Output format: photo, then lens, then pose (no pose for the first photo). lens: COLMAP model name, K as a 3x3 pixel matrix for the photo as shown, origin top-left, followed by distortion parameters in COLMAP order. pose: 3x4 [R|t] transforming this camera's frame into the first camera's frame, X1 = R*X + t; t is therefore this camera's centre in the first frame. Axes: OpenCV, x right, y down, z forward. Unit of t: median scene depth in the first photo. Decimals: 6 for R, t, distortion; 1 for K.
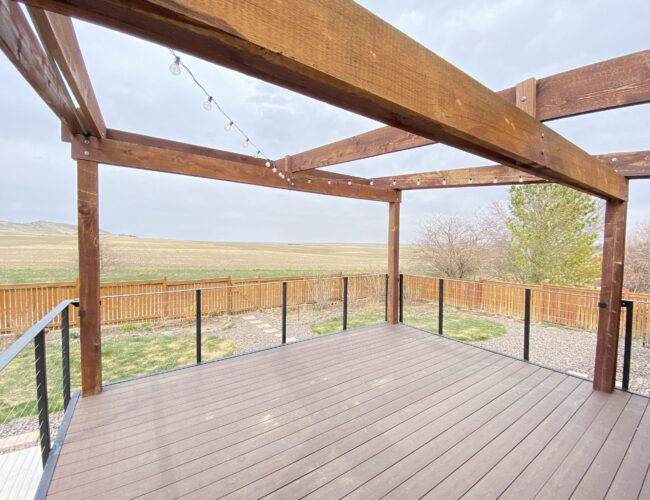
lens RADIAL K [[272.3, 0, 325.0], [0, 272.3, 250.0], [0, 0, 1]] dist [0.031544, -0.027145]
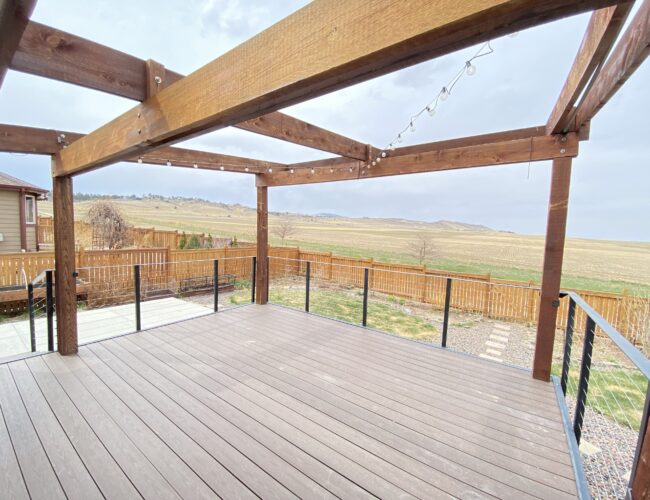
lens RADIAL K [[272.3, 0, 325.0], [0, 272.3, 250.0], [0, 0, 1]] dist [0.031544, -0.027145]
pose [[0.347691, 0.065994, -0.935284, 0.843011], [-0.053746, 0.997282, 0.050389, 0.005071], [0.936067, 0.032749, 0.350293, 0.535360]]
